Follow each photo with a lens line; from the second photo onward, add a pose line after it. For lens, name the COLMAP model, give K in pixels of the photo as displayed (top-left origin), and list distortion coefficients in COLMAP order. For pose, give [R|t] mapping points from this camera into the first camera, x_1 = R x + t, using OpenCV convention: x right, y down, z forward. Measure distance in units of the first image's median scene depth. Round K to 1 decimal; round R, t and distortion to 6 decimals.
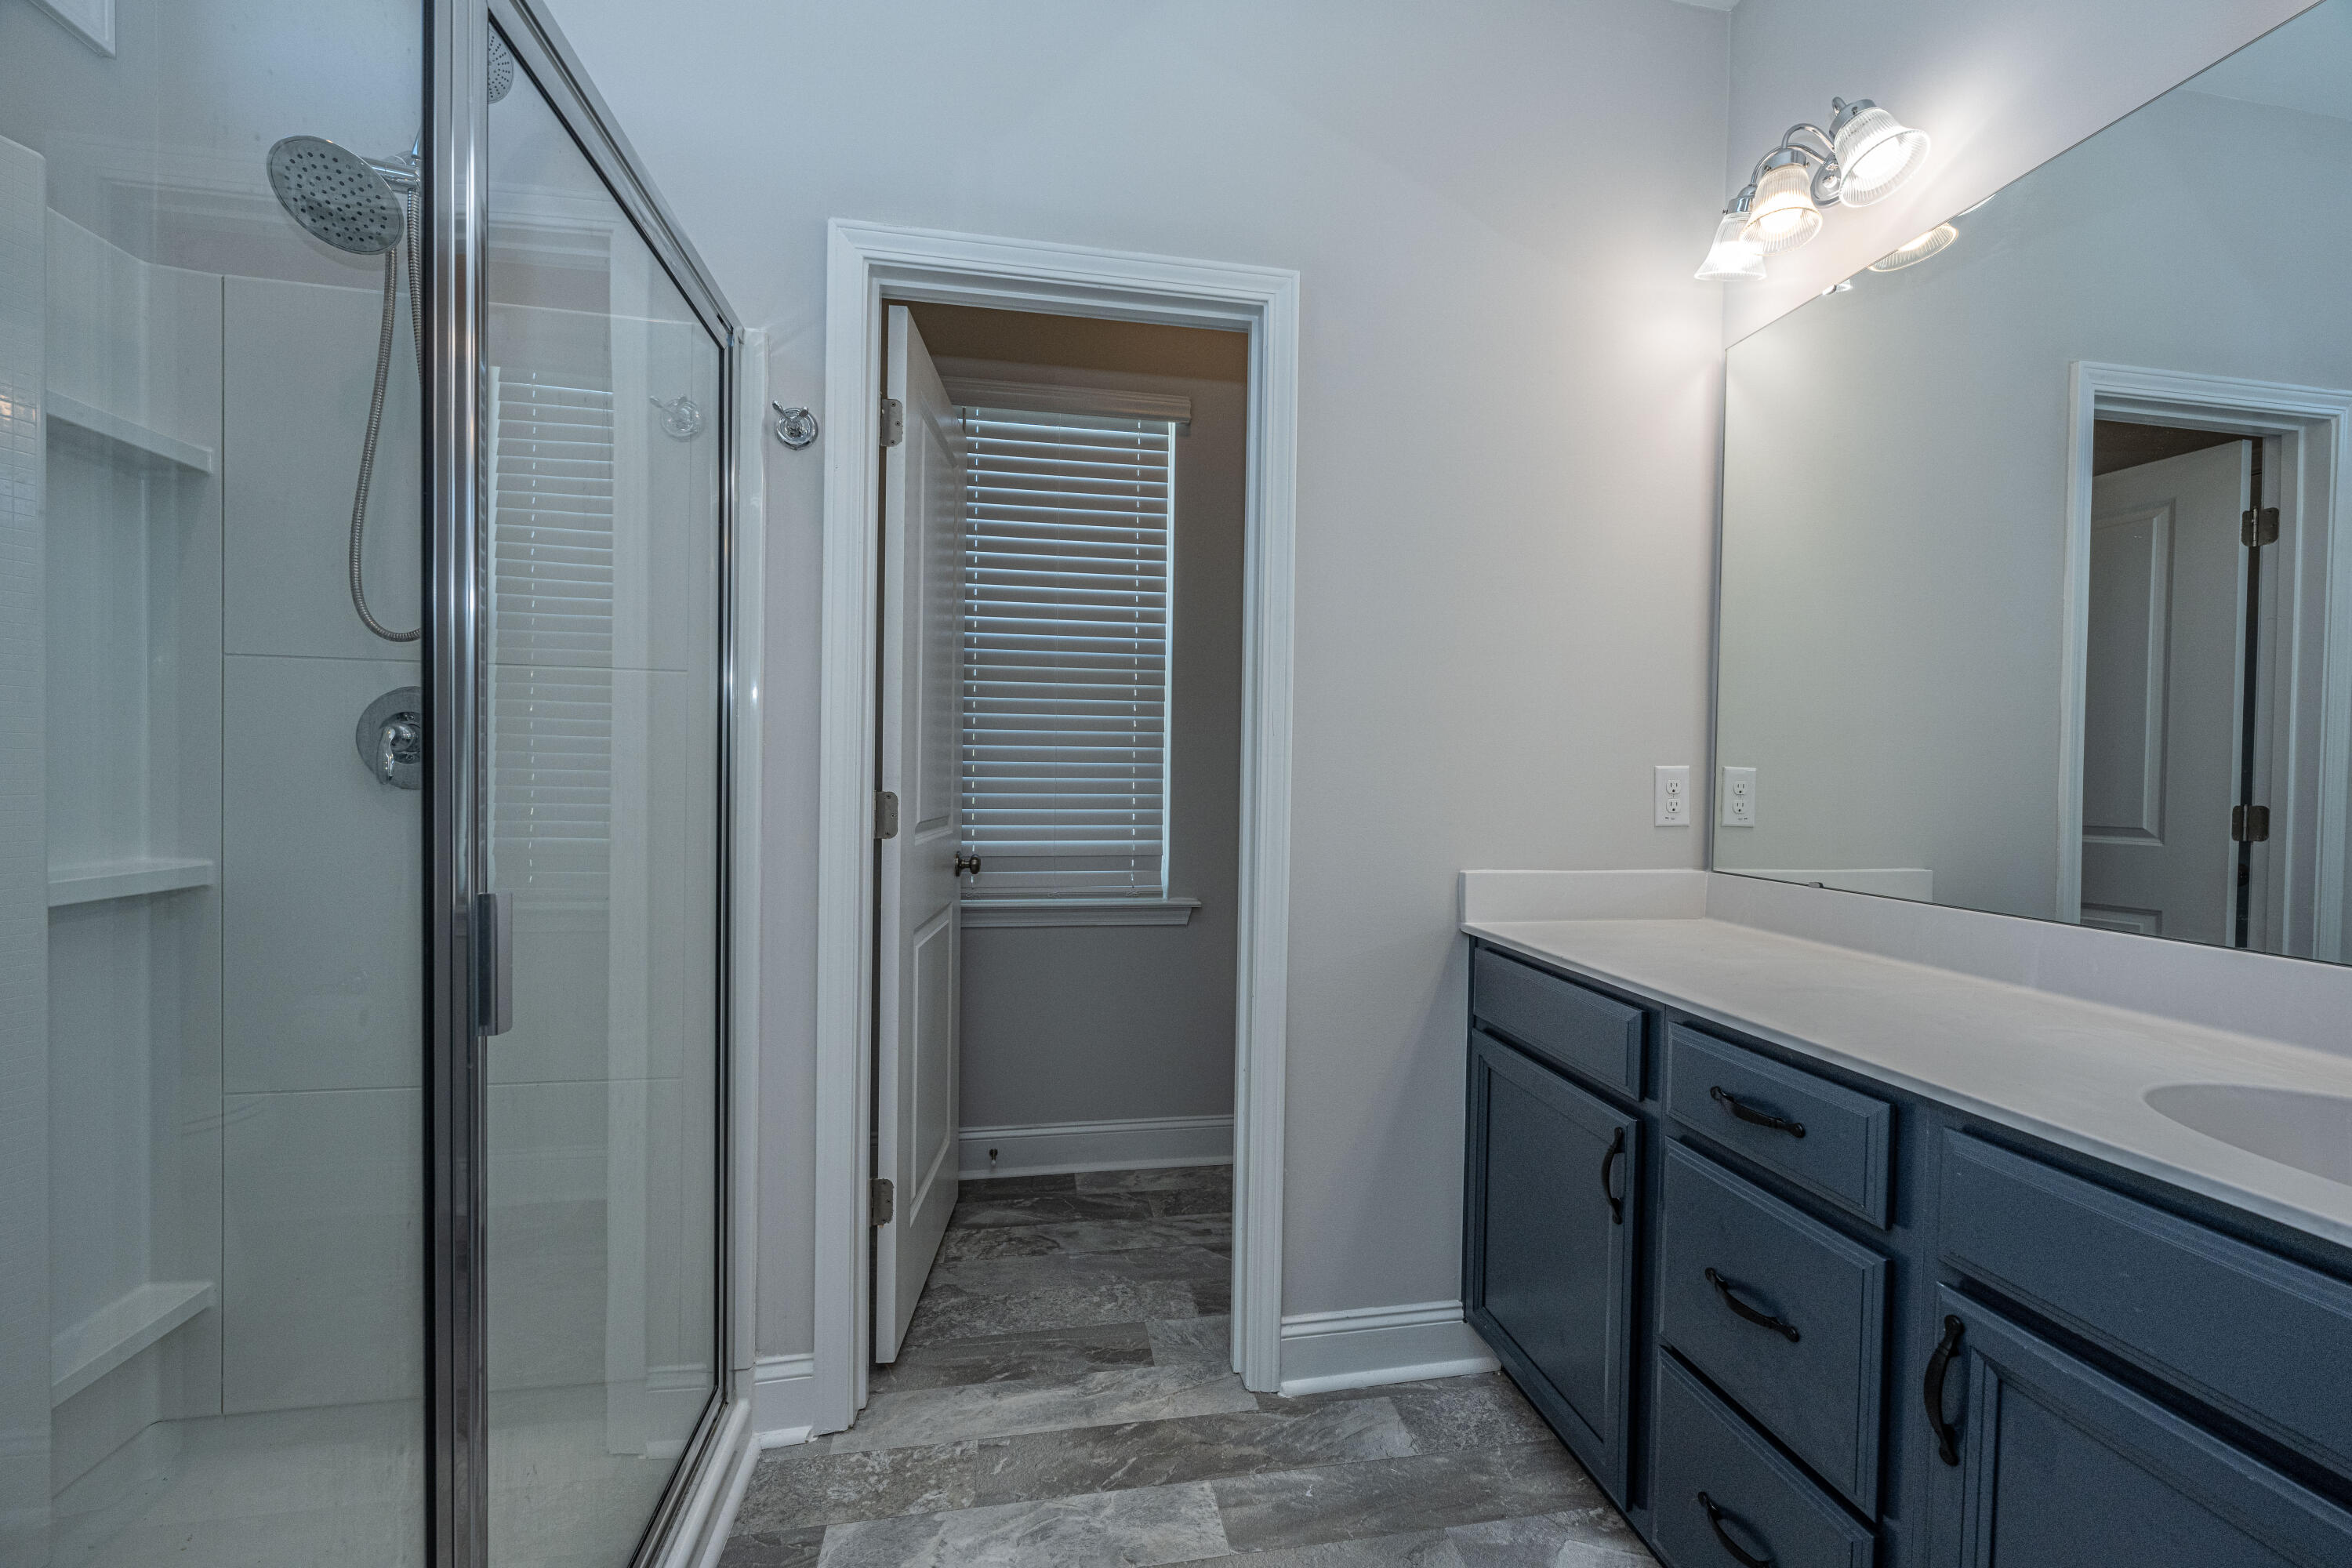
lens RADIAL K [[950.4, 0, 1180.9], [0, 950.4, 795.2], [0, 0, 1]] dist [-0.001423, 0.000148]
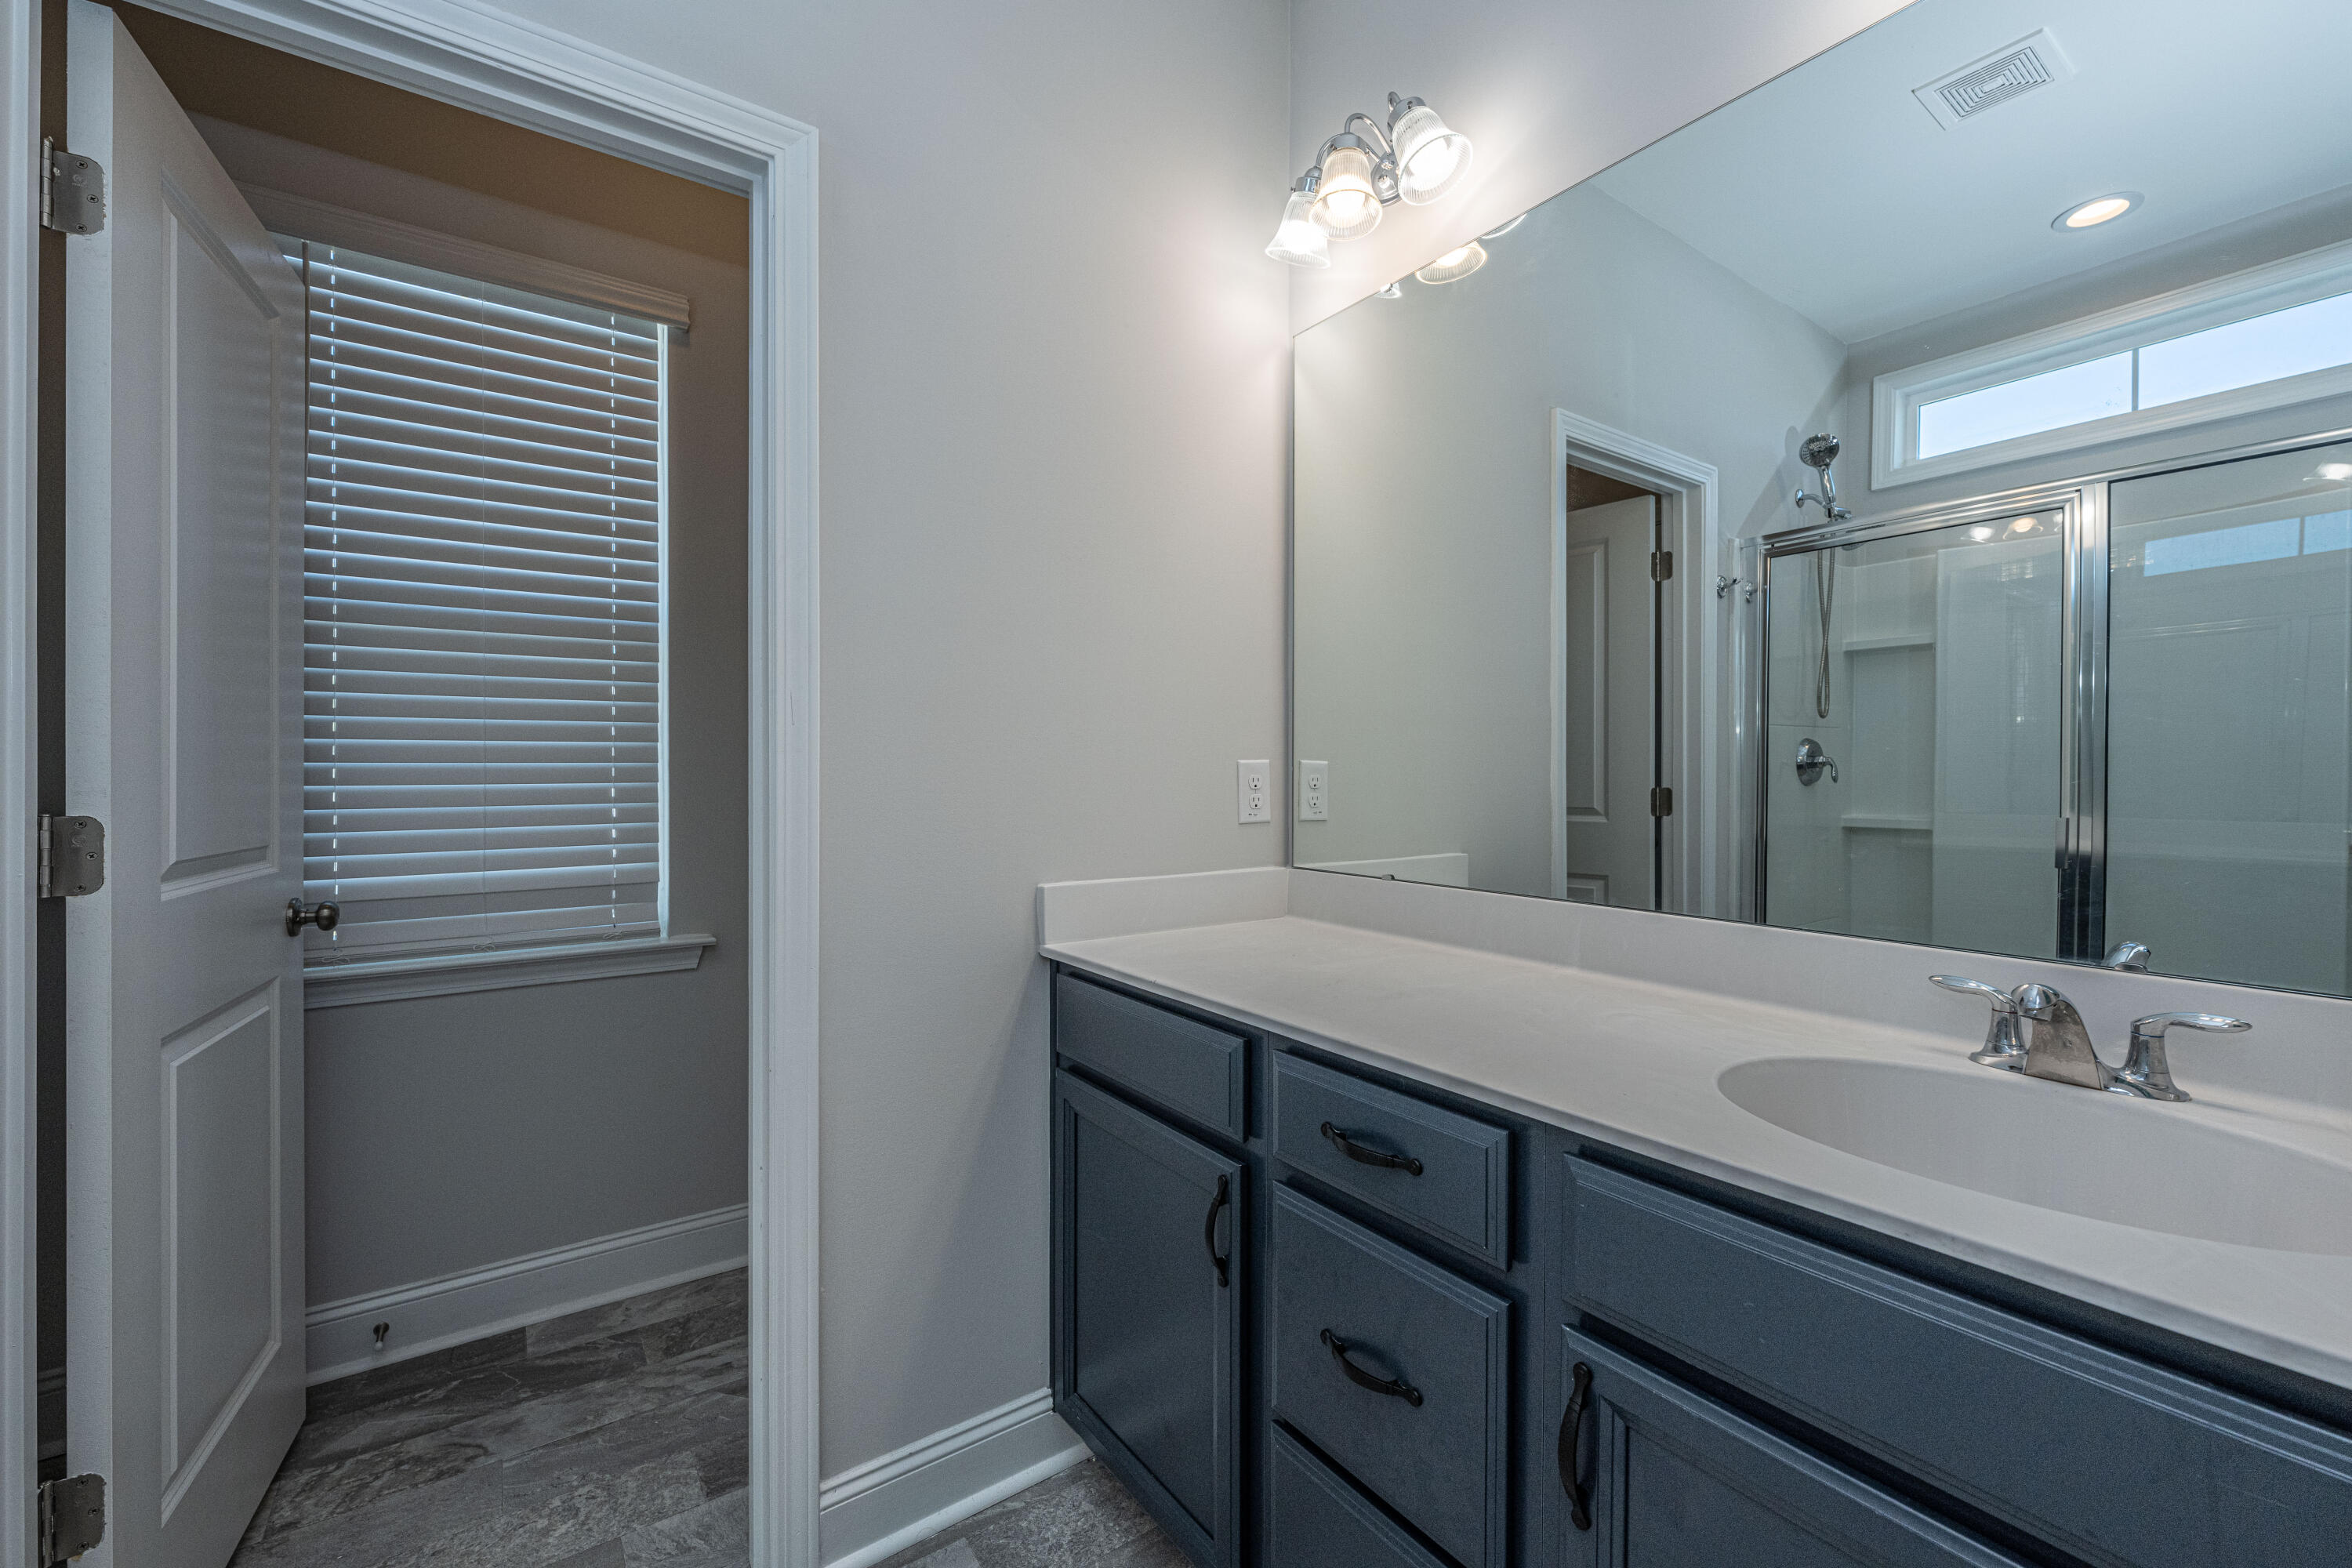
lens RADIAL K [[979.9, 0, 1274.6], [0, 979.9, 764.7], [0, 0, 1]] dist [-0.001495, -0.000073]
pose [[0.866609, -0.011288, 0.498860, 0.040874], [0.025509, 0.999439, -0.021699, -0.003860], [-0.498335, 0.031530, 0.866411, 0.129577]]
